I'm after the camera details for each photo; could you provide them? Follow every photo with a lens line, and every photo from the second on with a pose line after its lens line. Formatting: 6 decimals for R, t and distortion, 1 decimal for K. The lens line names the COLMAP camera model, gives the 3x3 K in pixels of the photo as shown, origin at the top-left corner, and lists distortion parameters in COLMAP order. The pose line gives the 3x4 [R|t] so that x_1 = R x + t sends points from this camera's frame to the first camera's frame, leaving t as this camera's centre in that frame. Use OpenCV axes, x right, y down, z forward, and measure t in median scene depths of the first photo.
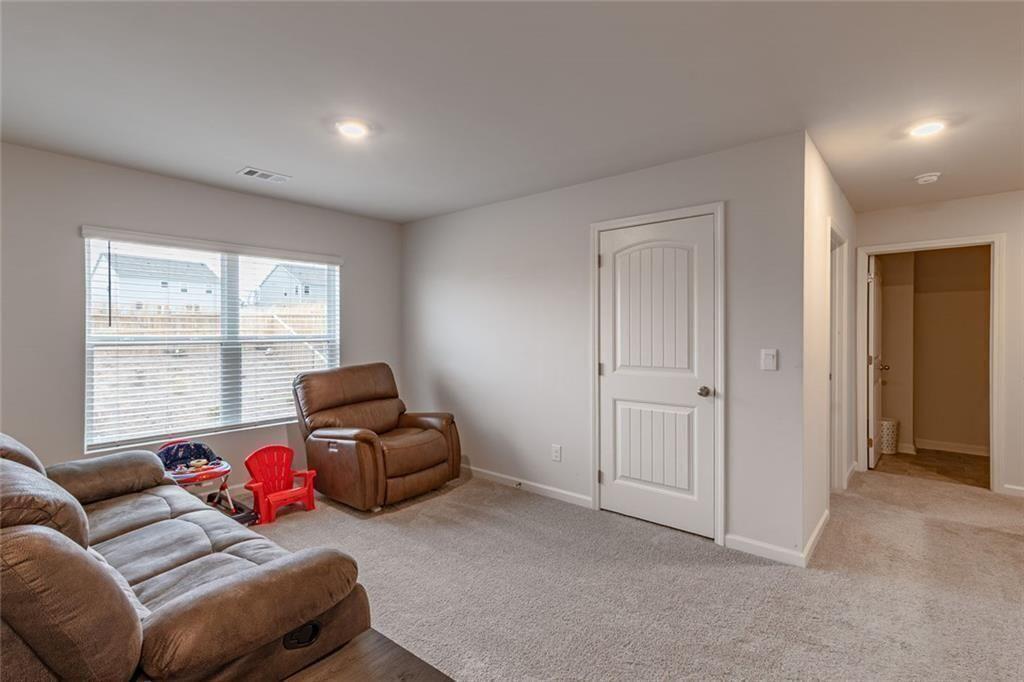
lens RADIAL K [[453.3, 0, 526.3], [0, 453.3, 336.2], [0, 0, 1]] dist [0.001651, 0.000241]
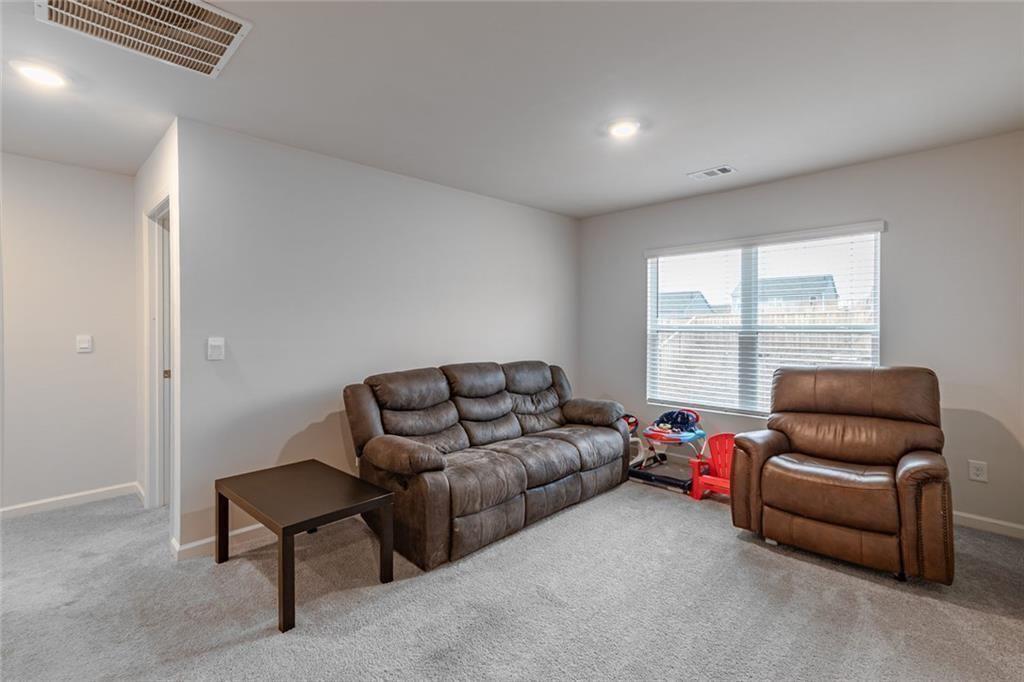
lens RADIAL K [[462.6, 0, 508.7], [0, 462.6, 328.8], [0, 0, 1]] dist [0.000974, 0.000095]
pose [[-0.050651, 0.015277, -0.998600, 0.499559], [-0.007634, 0.999848, 0.015683, -0.005624], [0.998687, 0.008418, -0.050527, 0.558329]]
